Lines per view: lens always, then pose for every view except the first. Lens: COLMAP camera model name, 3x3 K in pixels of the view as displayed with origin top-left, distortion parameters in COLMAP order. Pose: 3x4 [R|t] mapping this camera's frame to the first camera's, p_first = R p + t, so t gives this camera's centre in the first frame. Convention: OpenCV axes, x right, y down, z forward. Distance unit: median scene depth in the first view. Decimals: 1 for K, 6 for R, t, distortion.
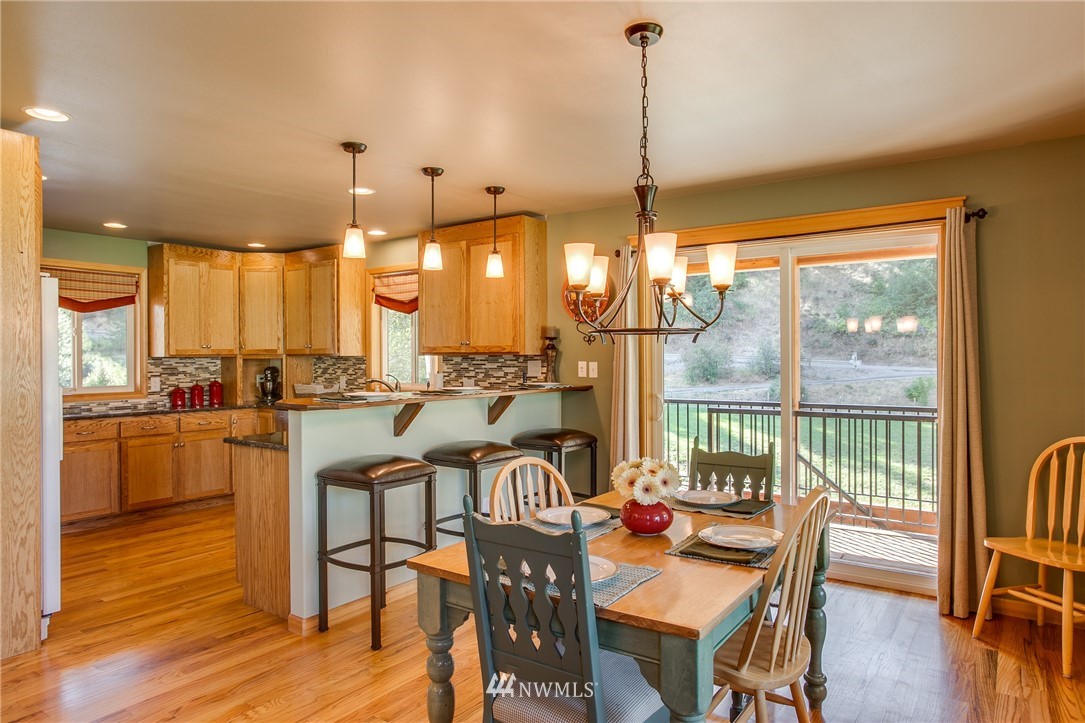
lens RADIAL K [[700.8, 0, 539.3], [0, 700.8, 358.3], [0, 0, 1]] dist [-0.000748, 0.008758]
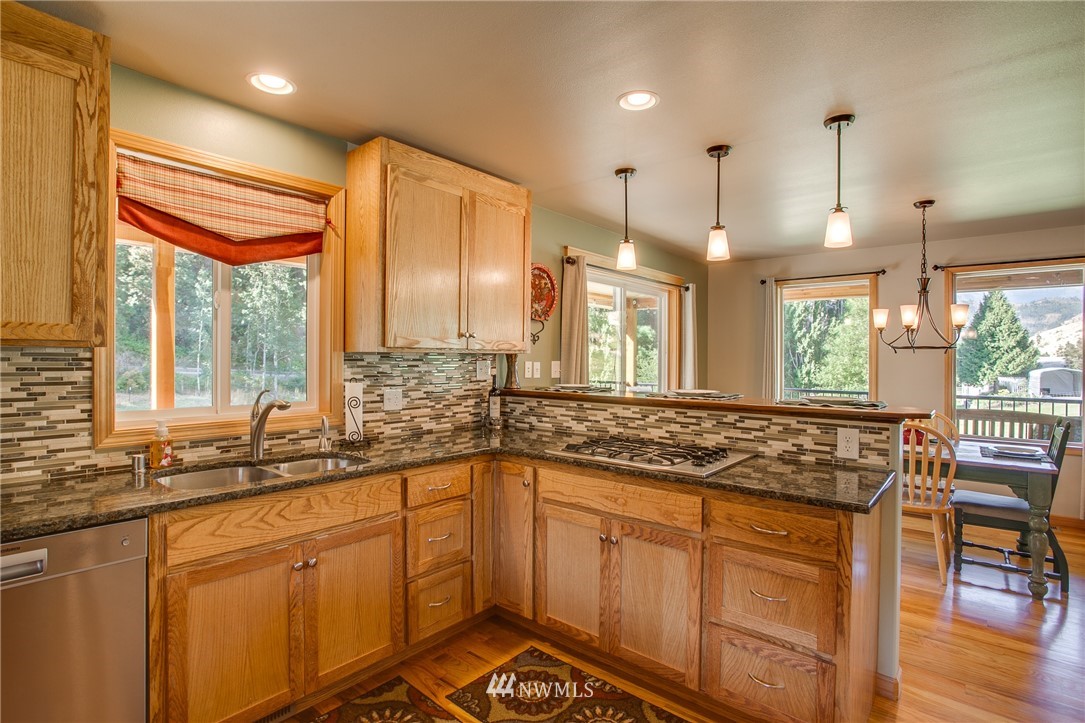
lens RADIAL K [[518.4, 0, 544.3], [0, 518.4, 359.9], [0, 0, 1]] dist [-0.056353, 0.006355]
pose [[0.051134, 0.003384, 0.998686, -0.533842], [-0.001865, 0.999993, -0.003293, 0.003637], [-0.998690, -0.001694, 0.051140, 0.777710]]
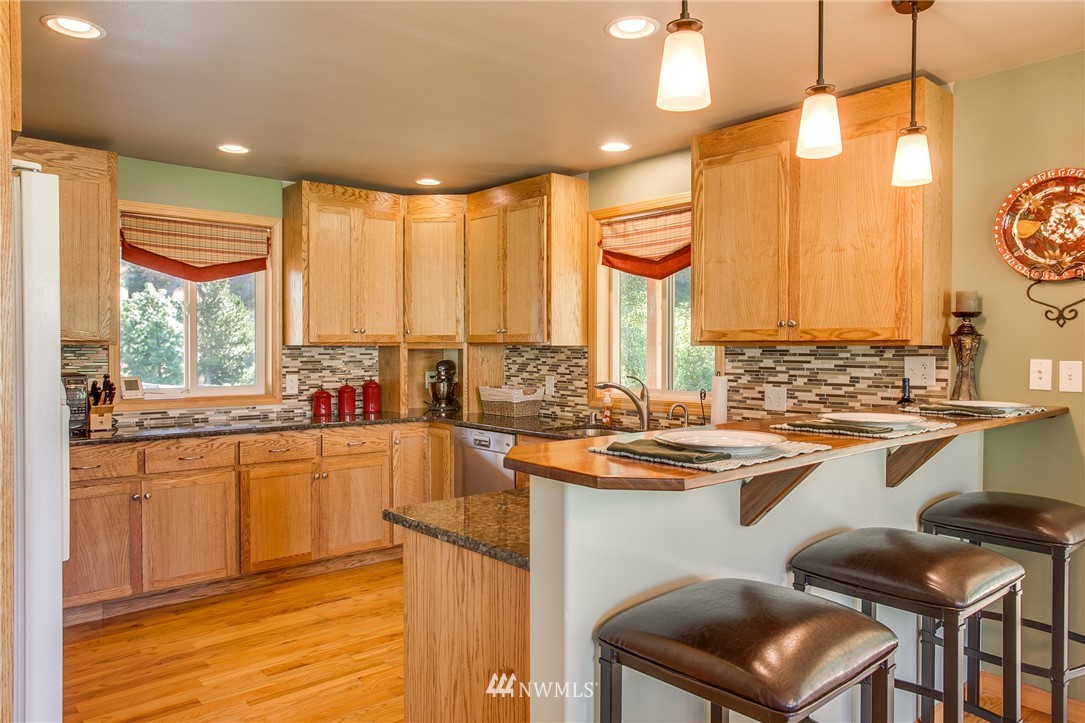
lens RADIAL K [[767.8, 0, 546.7], [0, 767.8, 355.7], [0, 0, 1]] dist [-0.006044, -0.002100]
pose [[0.977839, 0.009012, -0.209165, -0.143071], [-0.007339, 0.999935, 0.008771, -0.000306], [0.209231, -0.007041, 0.977841, 0.314686]]
